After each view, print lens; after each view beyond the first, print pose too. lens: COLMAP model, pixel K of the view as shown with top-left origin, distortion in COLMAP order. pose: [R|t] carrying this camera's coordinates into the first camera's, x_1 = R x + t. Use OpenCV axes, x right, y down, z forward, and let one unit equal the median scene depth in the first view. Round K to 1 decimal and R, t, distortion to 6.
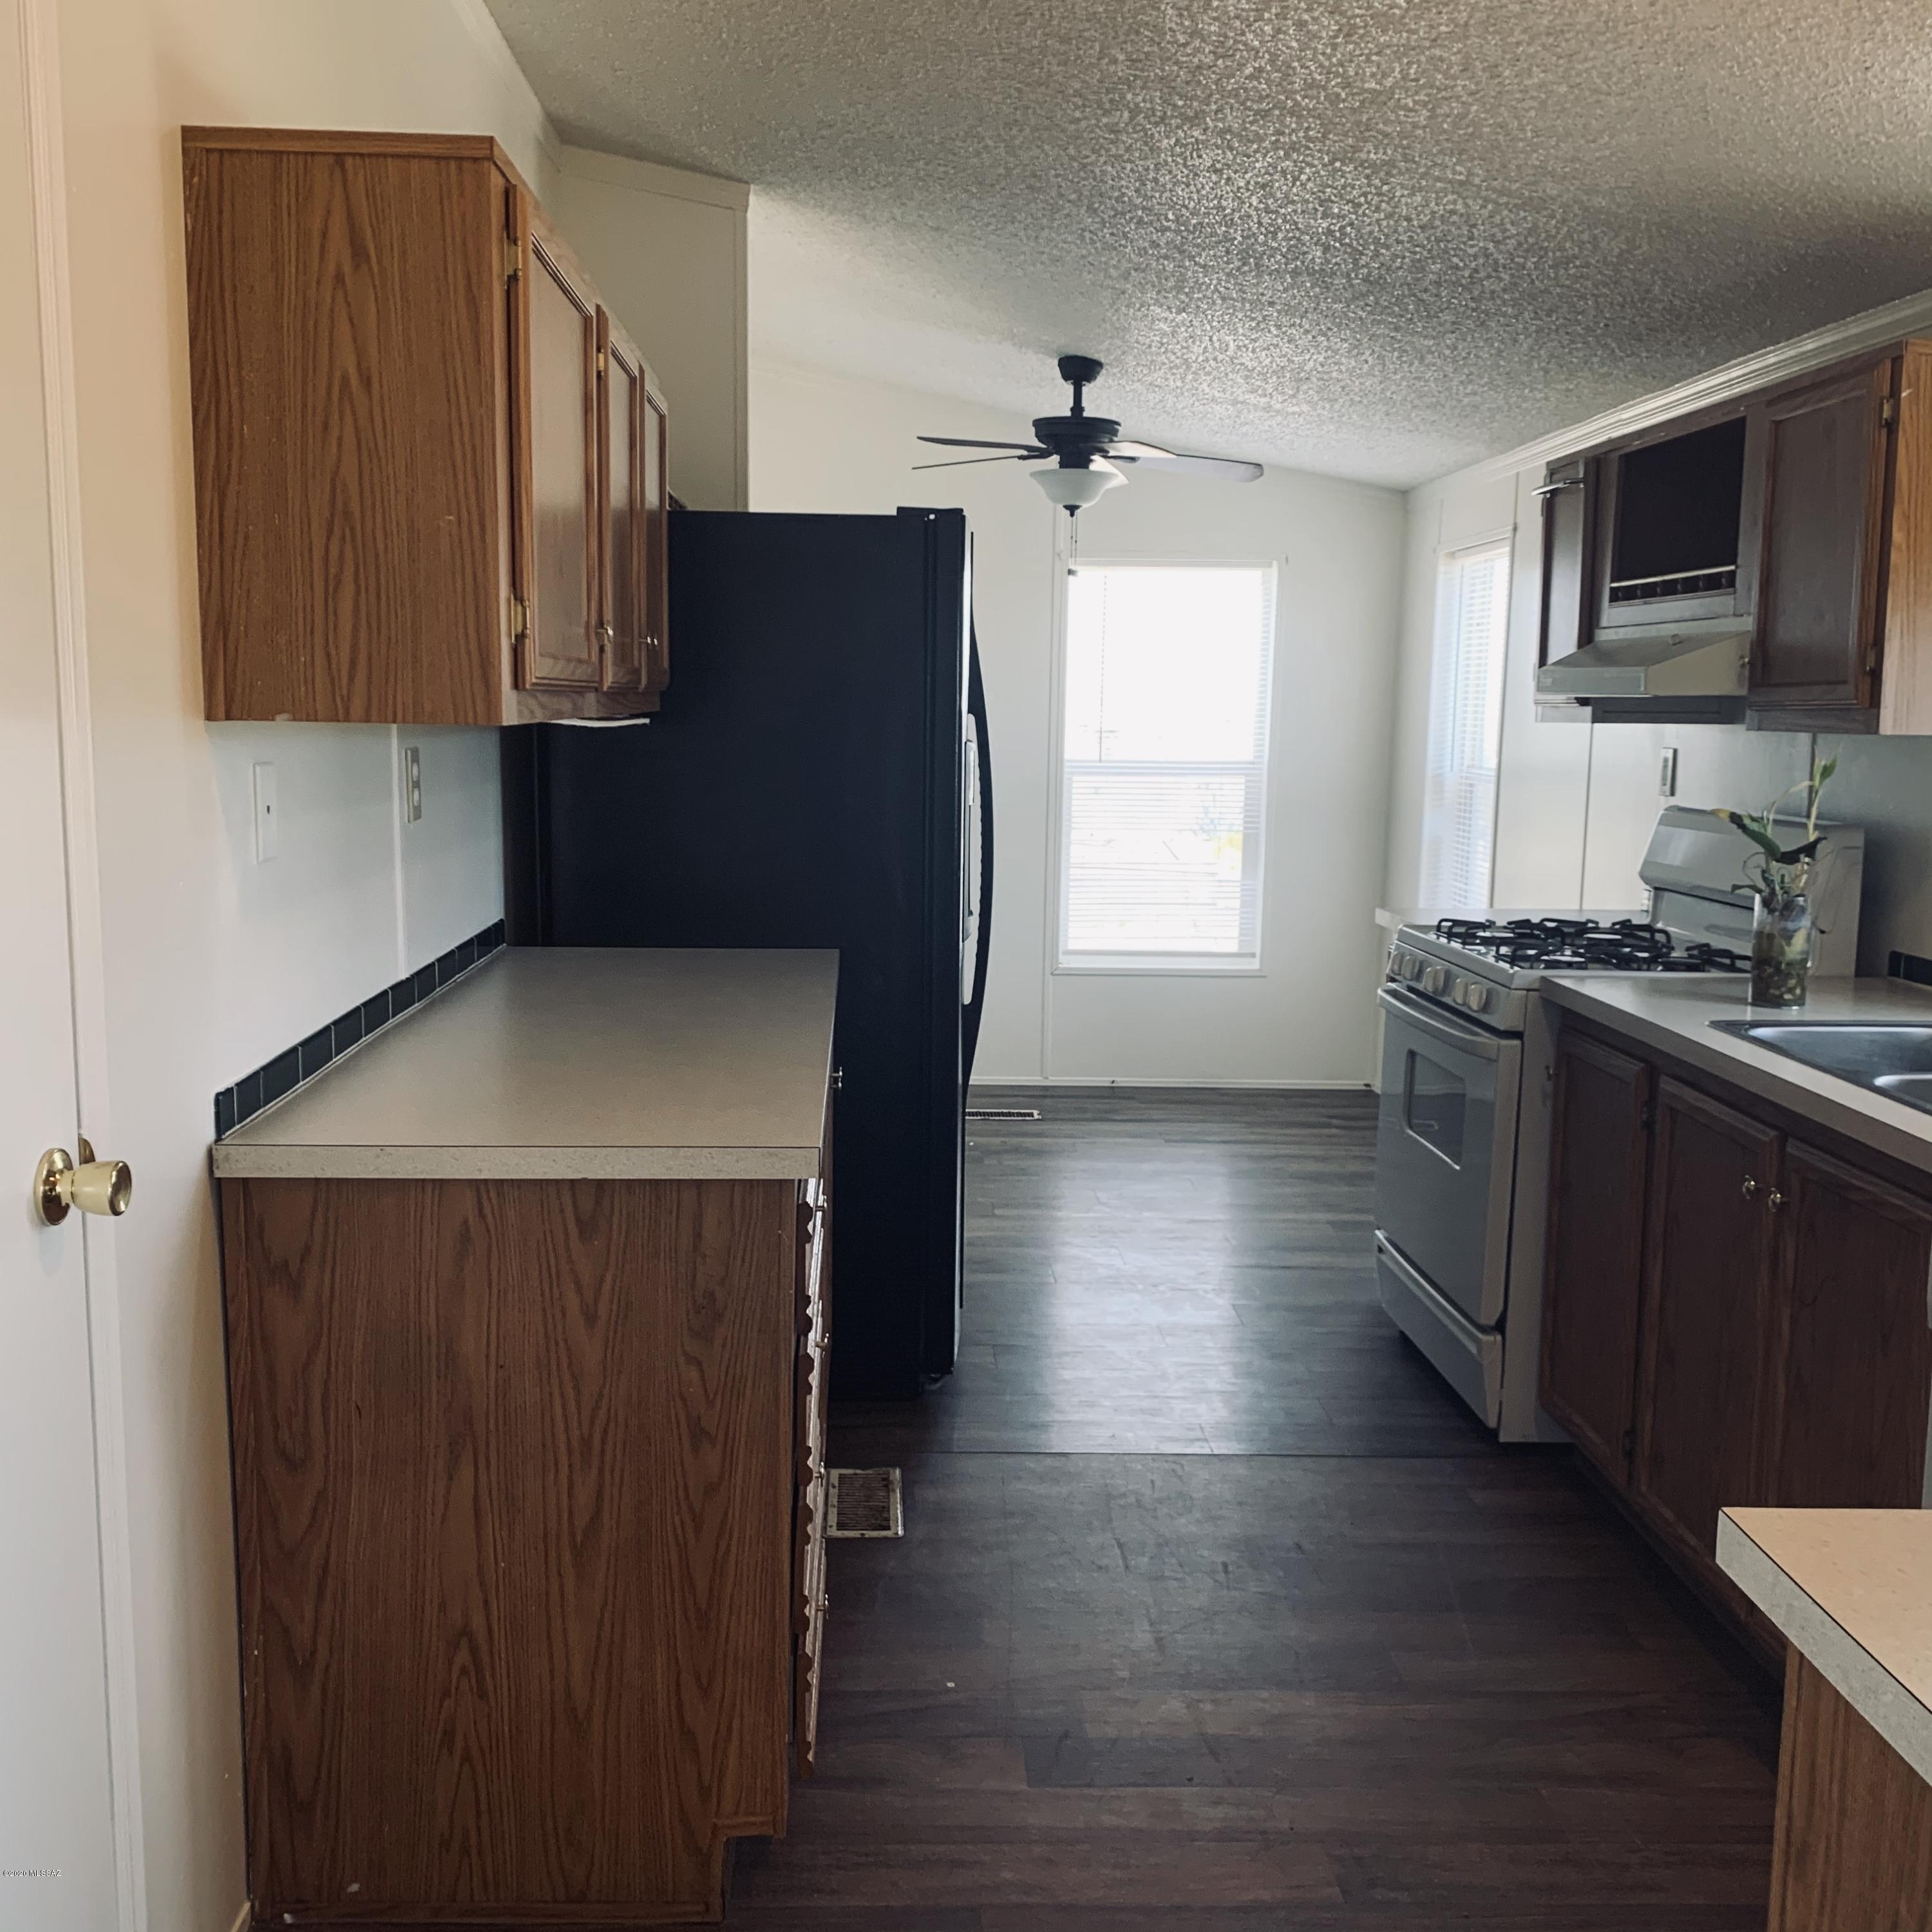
lens RADIAL K [[1931.9, 0, 939.4], [0, 1931.9, 972.7], [0, 0, 1]] dist [0.069645, -0.208008]
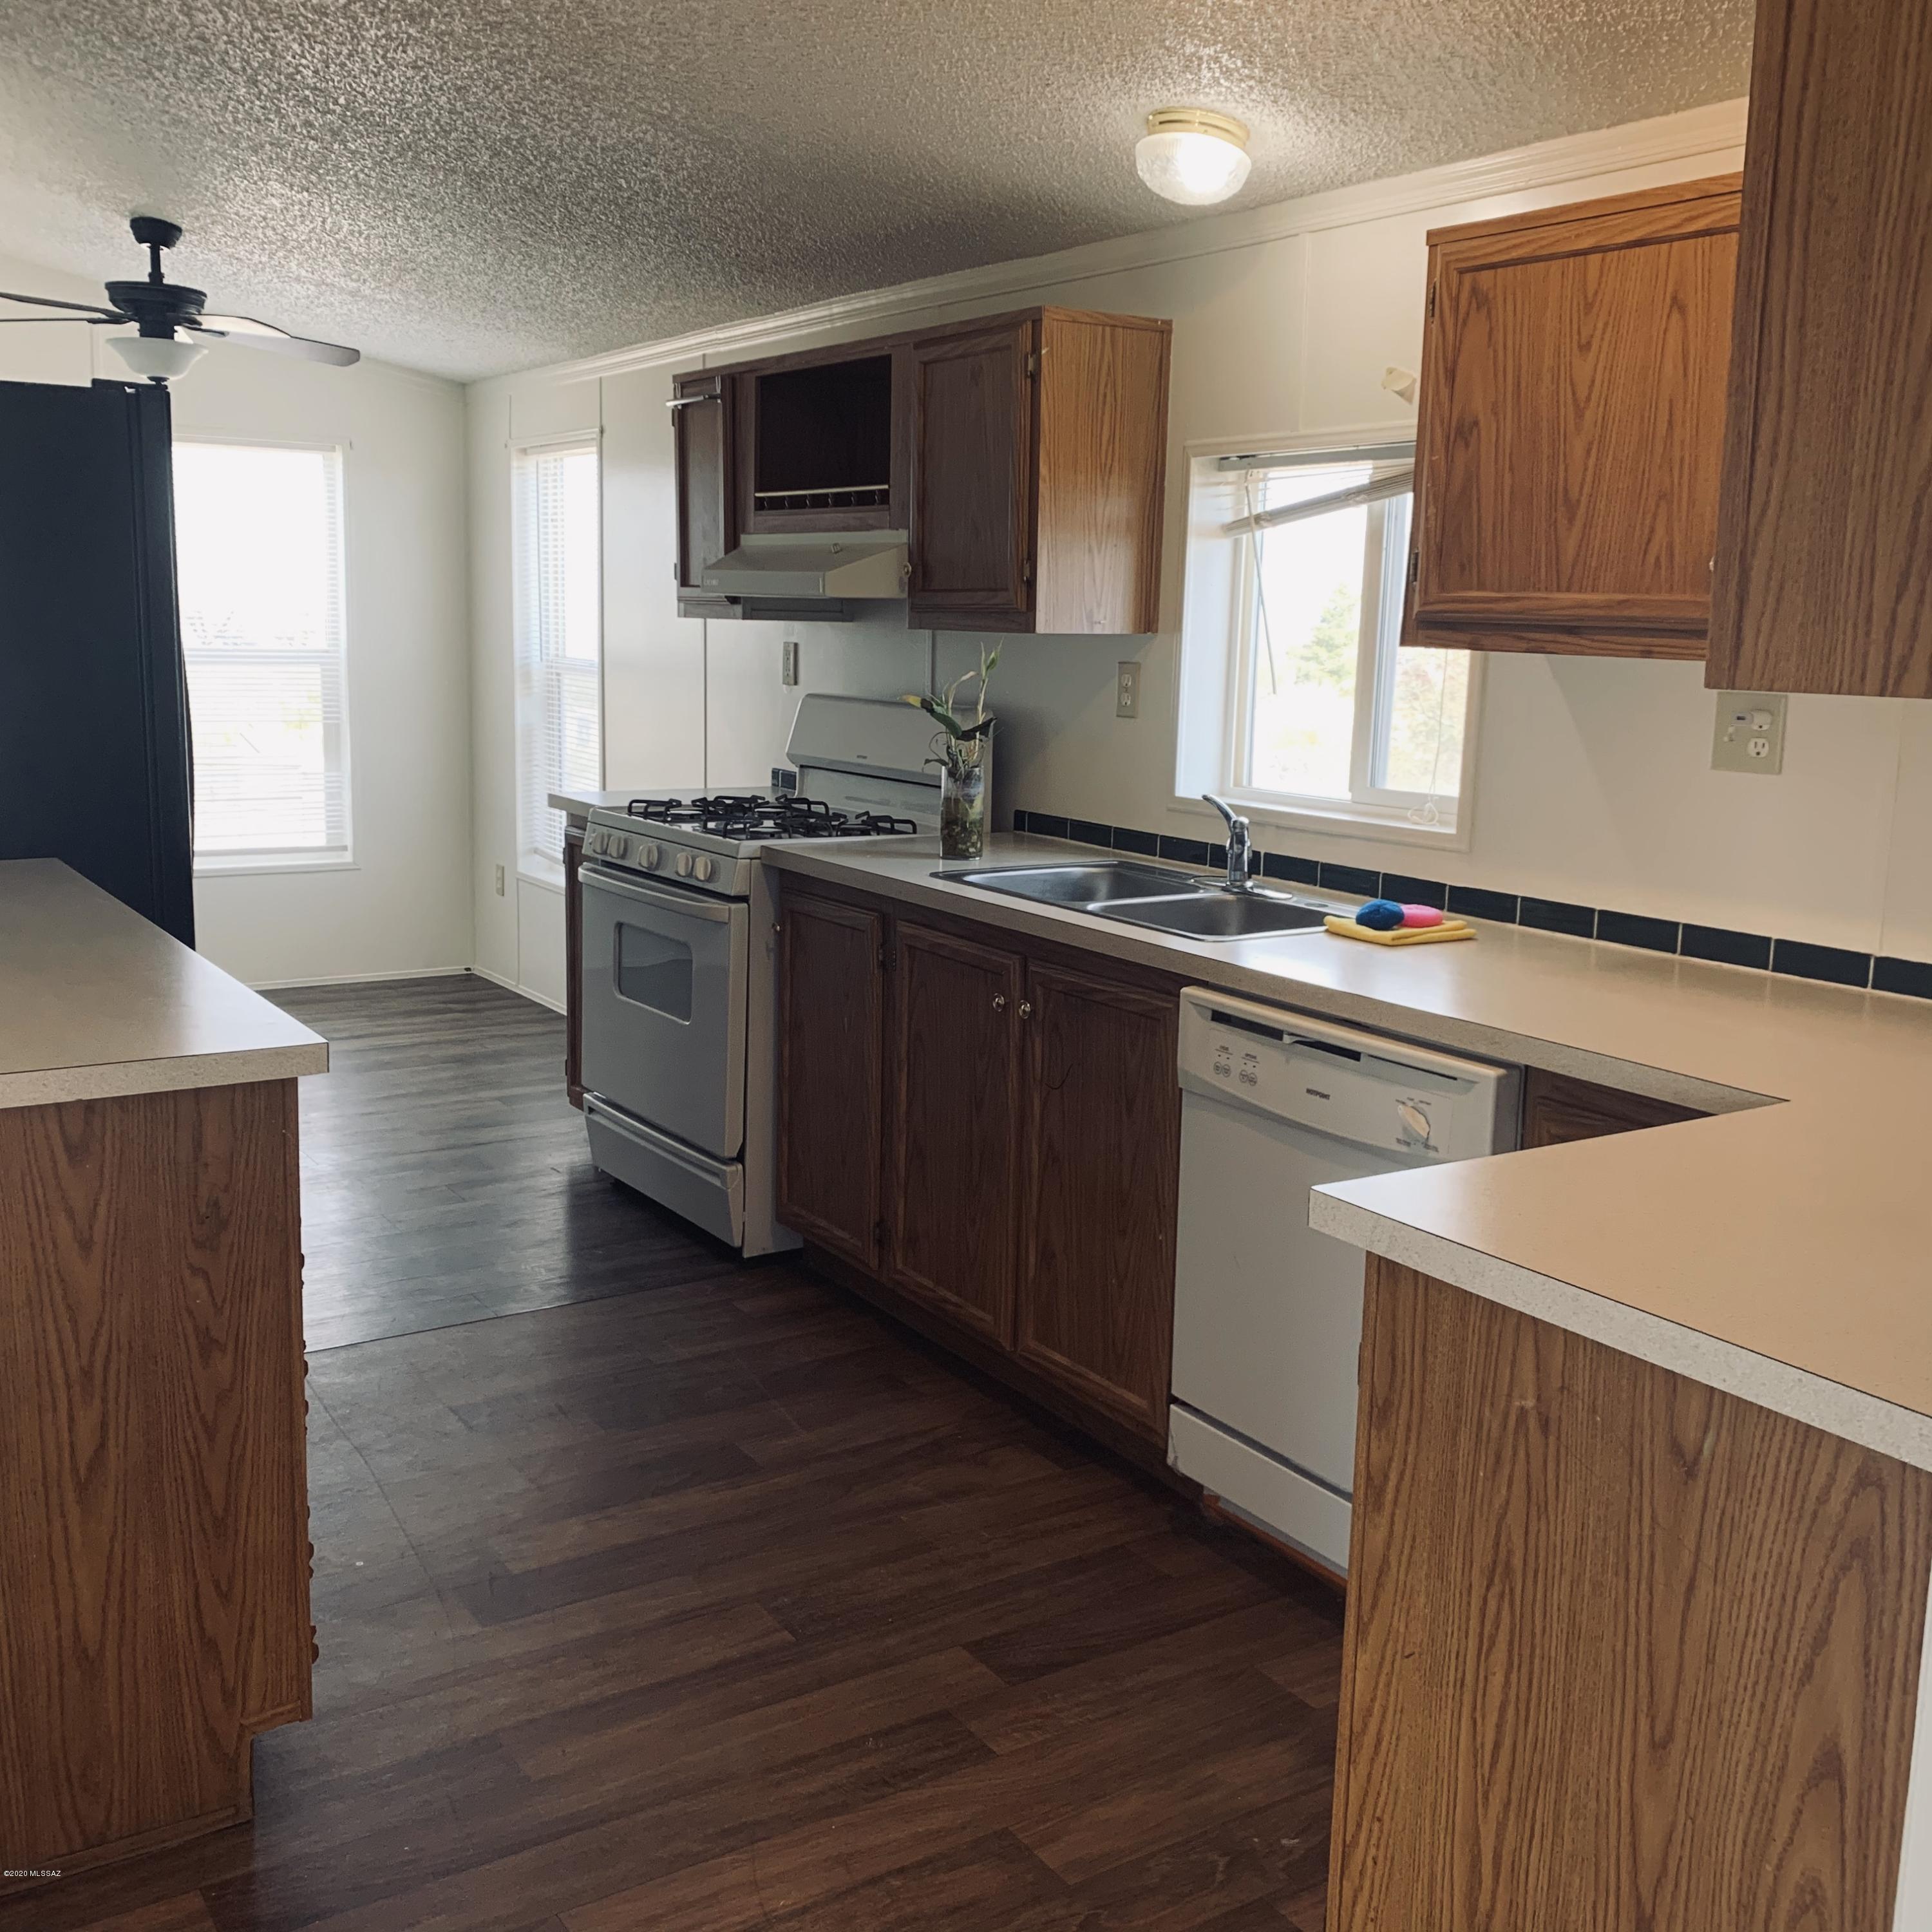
lens RADIAL K [[1927.8, 0, 966.0], [0, 1927.8, 966.0], [0, 0, 1]] dist [0.059251, -0.117681]
pose [[0.848665, -0.087252, 0.521685, -0.183171], [0.058910, 0.995756, 0.070706, -0.000895], [-0.525640, -0.029273, 0.850203, -0.024979]]
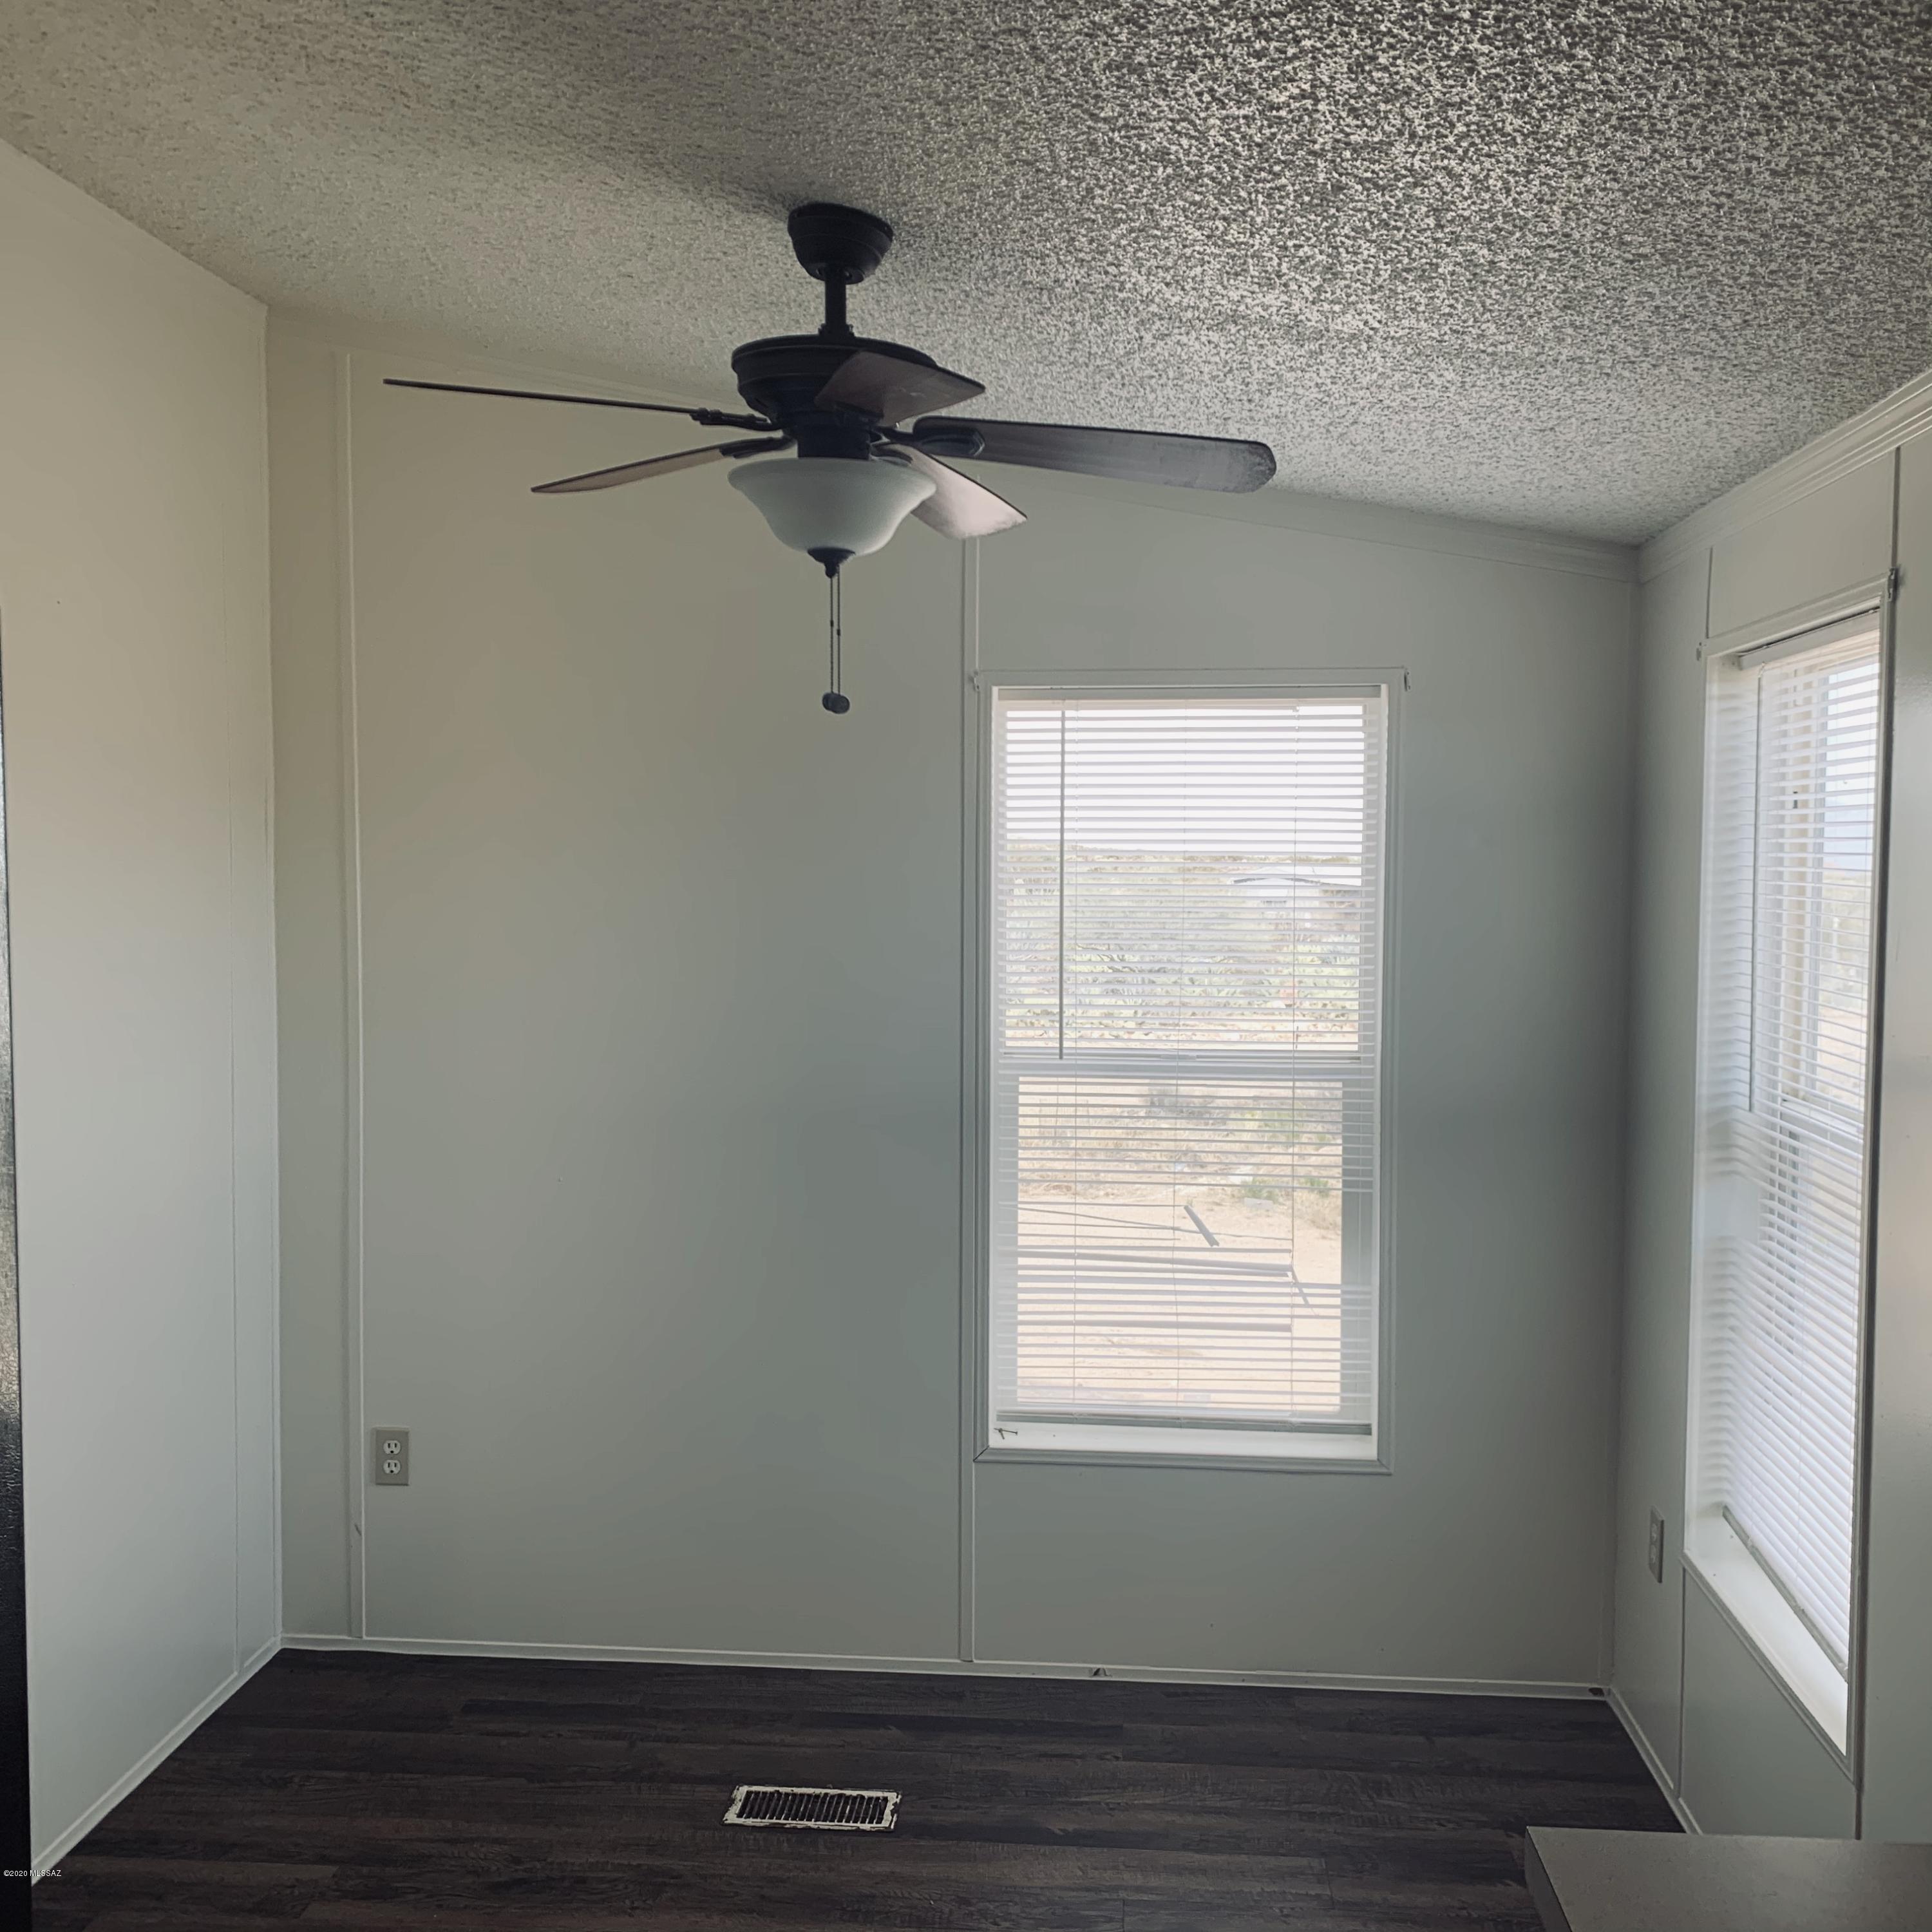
lens RADIAL K [[1974.1, 0, 1035.3], [0, 1974.1, 952.6], [0, 0, 1]] dist [0.099575, -0.223671]
pose [[0.996717, -0.004620, -0.080836, 0.237148], [-0.002741, 0.995873, -0.090715, -0.178201], [0.080922, 0.090639, 0.992591, 0.912750]]
